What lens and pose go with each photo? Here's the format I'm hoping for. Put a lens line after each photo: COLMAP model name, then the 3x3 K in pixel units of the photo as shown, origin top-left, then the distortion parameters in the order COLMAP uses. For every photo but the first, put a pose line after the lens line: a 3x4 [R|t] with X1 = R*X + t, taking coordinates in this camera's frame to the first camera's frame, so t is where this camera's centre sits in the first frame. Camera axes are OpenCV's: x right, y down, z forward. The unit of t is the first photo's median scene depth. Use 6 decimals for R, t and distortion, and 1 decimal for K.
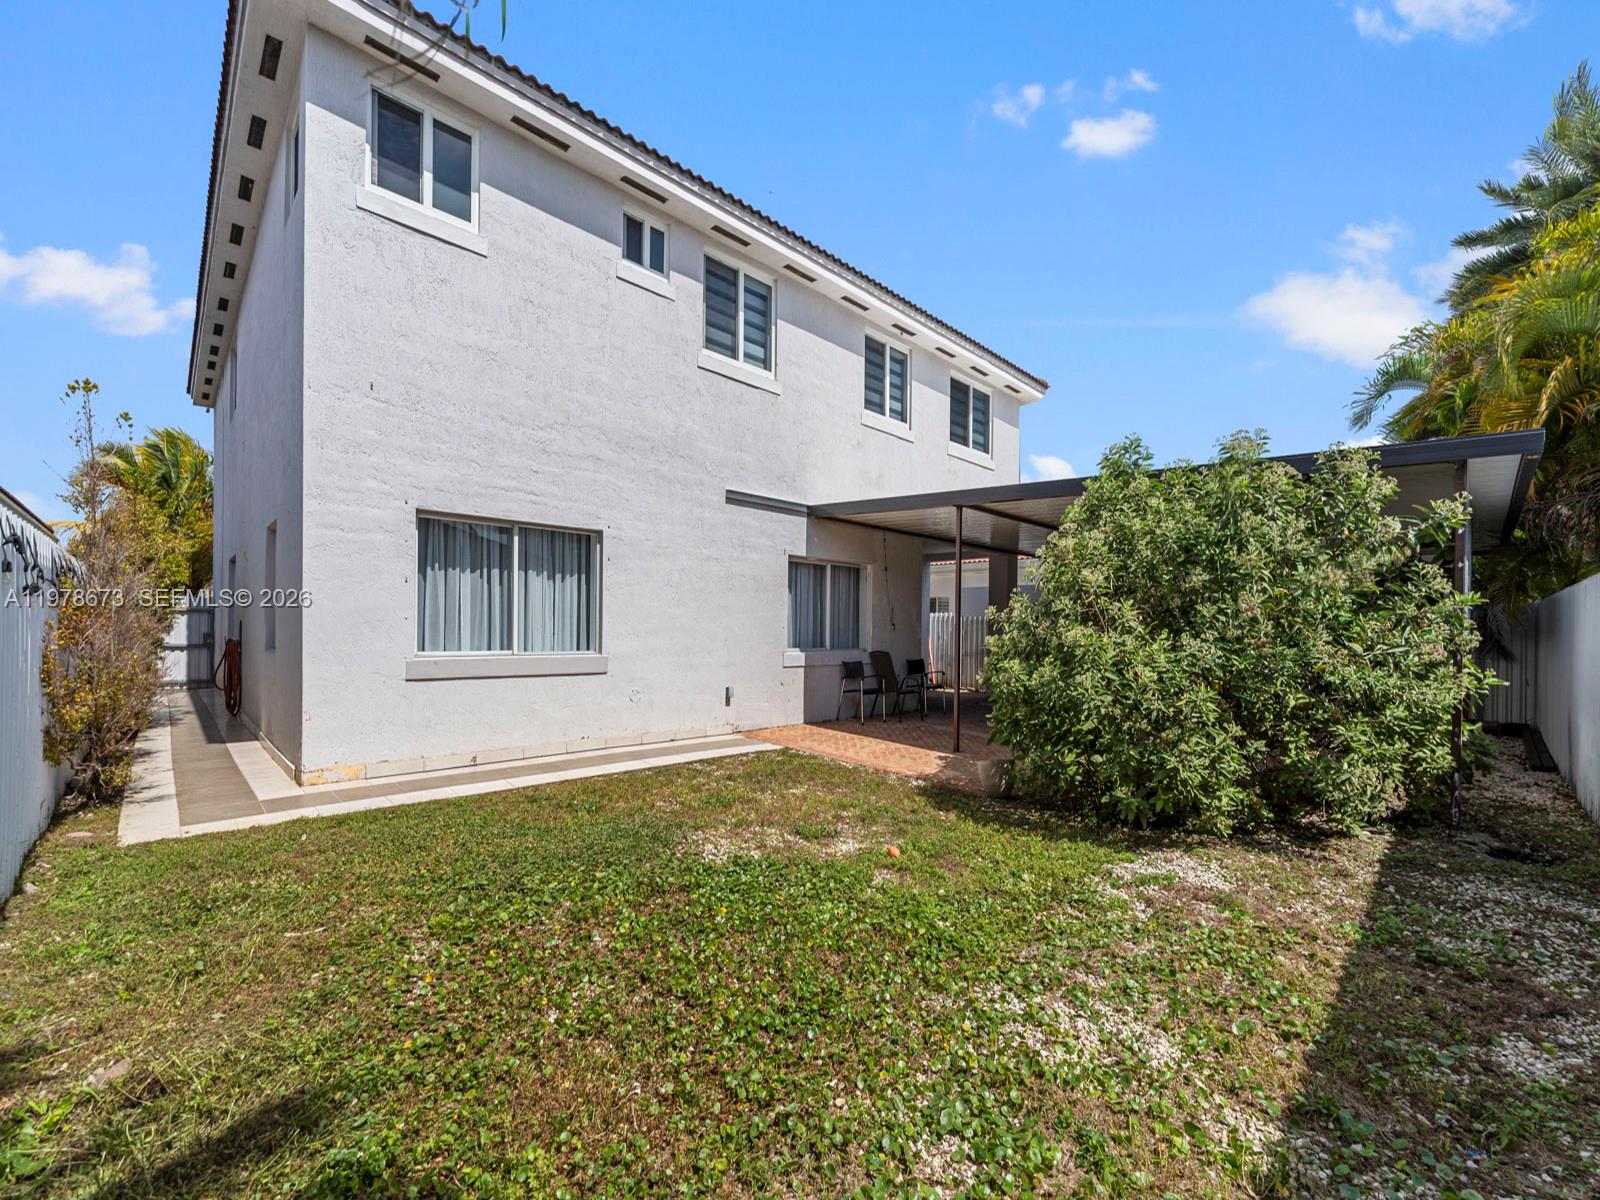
lens RADIAL K [[658.0, 0, 800.3], [0, 658.0, 620.5], [0, 0, 1]] dist [0.000008, -0.000011]
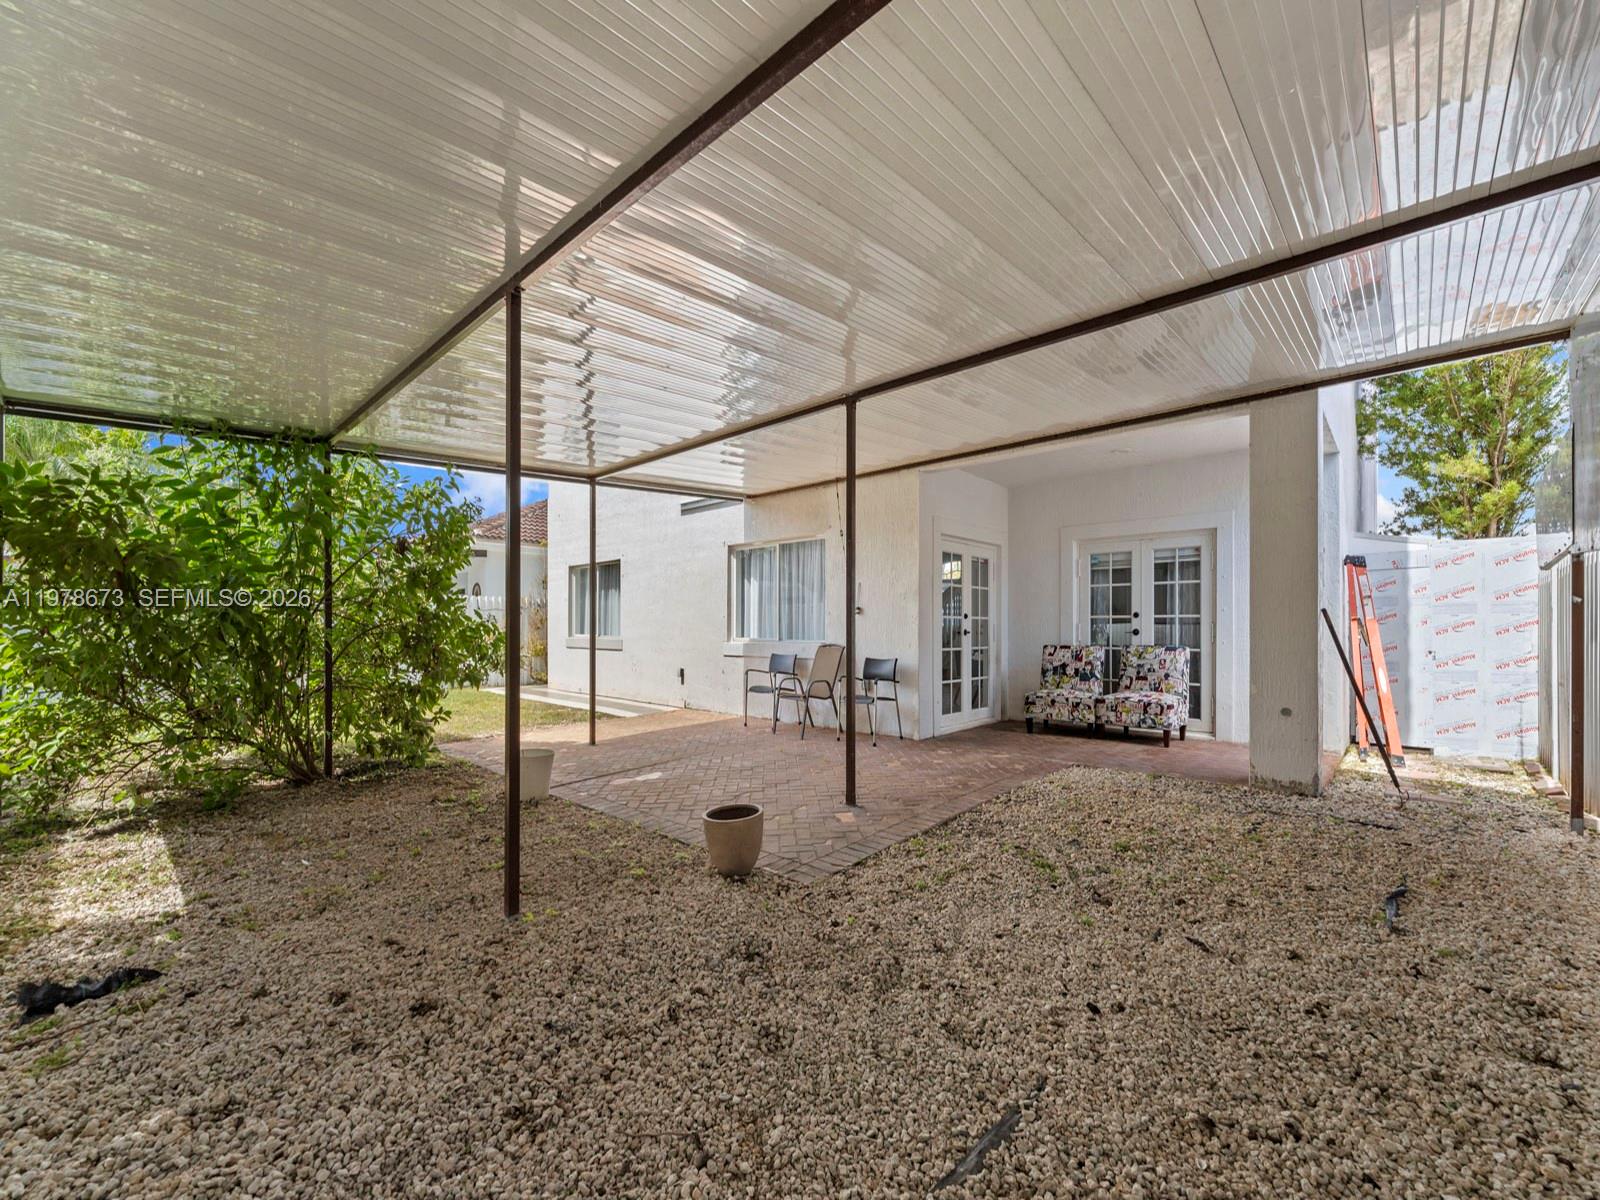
lens RADIAL K [[658.0, 0, 800.3], [0, 658.0, 620.5], [0, 0, 1]] dist [0.000008, -0.000011]
pose [[0.044342, -0.005100, -0.999003, 1.084168], [0.033053, 0.999447, -0.003635, 0.024413], [0.998469, -0.032859, 0.044486, 1.152907]]
